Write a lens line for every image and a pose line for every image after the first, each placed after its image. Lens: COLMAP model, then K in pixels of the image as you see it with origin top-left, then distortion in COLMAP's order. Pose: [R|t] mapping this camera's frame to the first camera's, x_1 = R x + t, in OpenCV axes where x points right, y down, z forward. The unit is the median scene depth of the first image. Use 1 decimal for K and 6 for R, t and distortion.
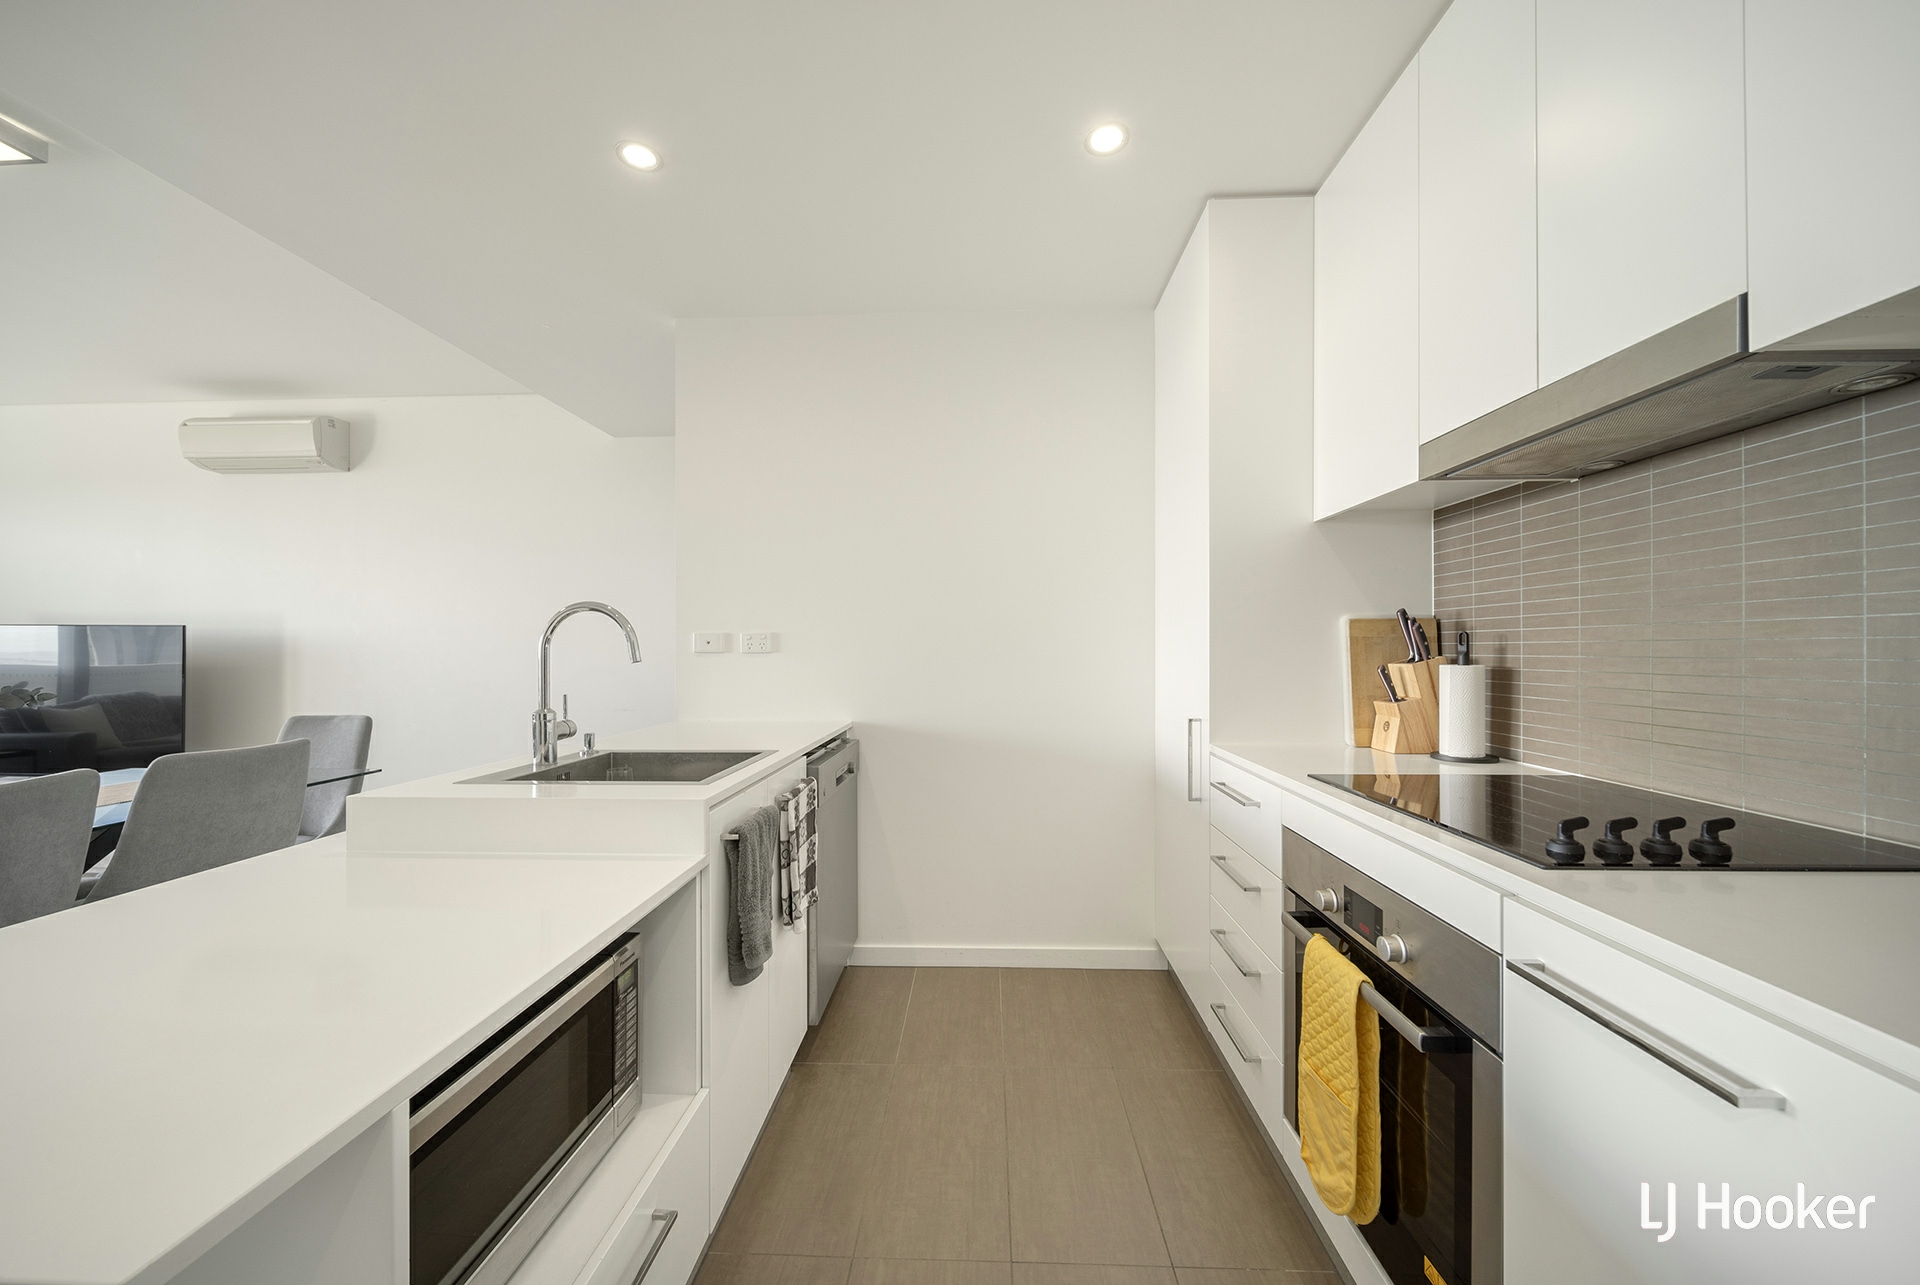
lens RADIAL K [[686.8, 0, 967.5], [0, 686.8, 648.7], [0, 0, 1]] dist [0.000093, -0.000100]
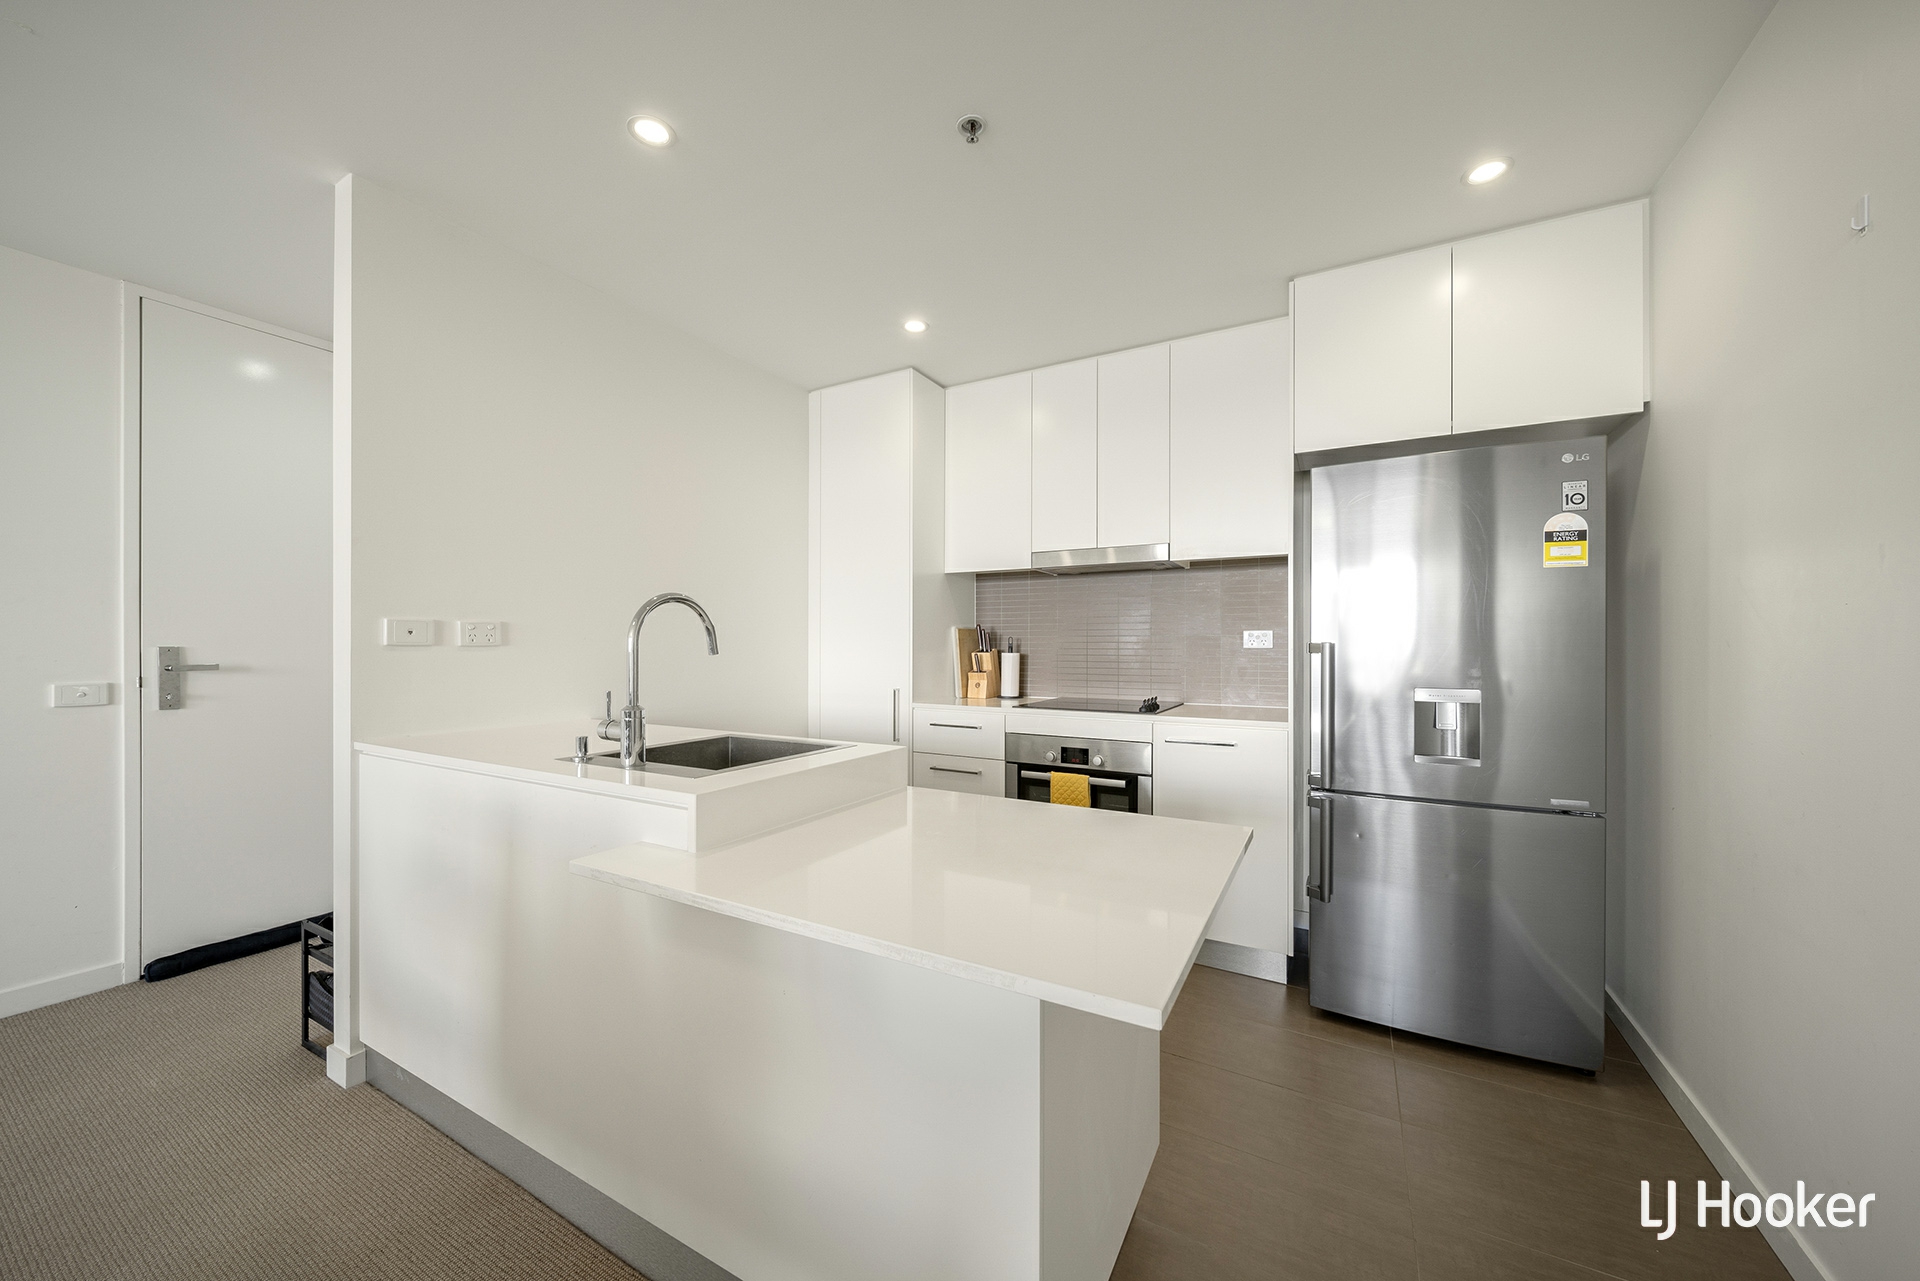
lens RADIAL K [[688.2, 0, 963.4], [0, 688.2, 658.5], [0, 0, 1]] dist [-0.000436, -0.000082]
pose [[0.474718, -0.009541, 0.880086, -1.109205], [-0.002875, 0.999919, 0.012391, 0.014037], [-0.880133, -0.008413, 0.474653, 0.116179]]
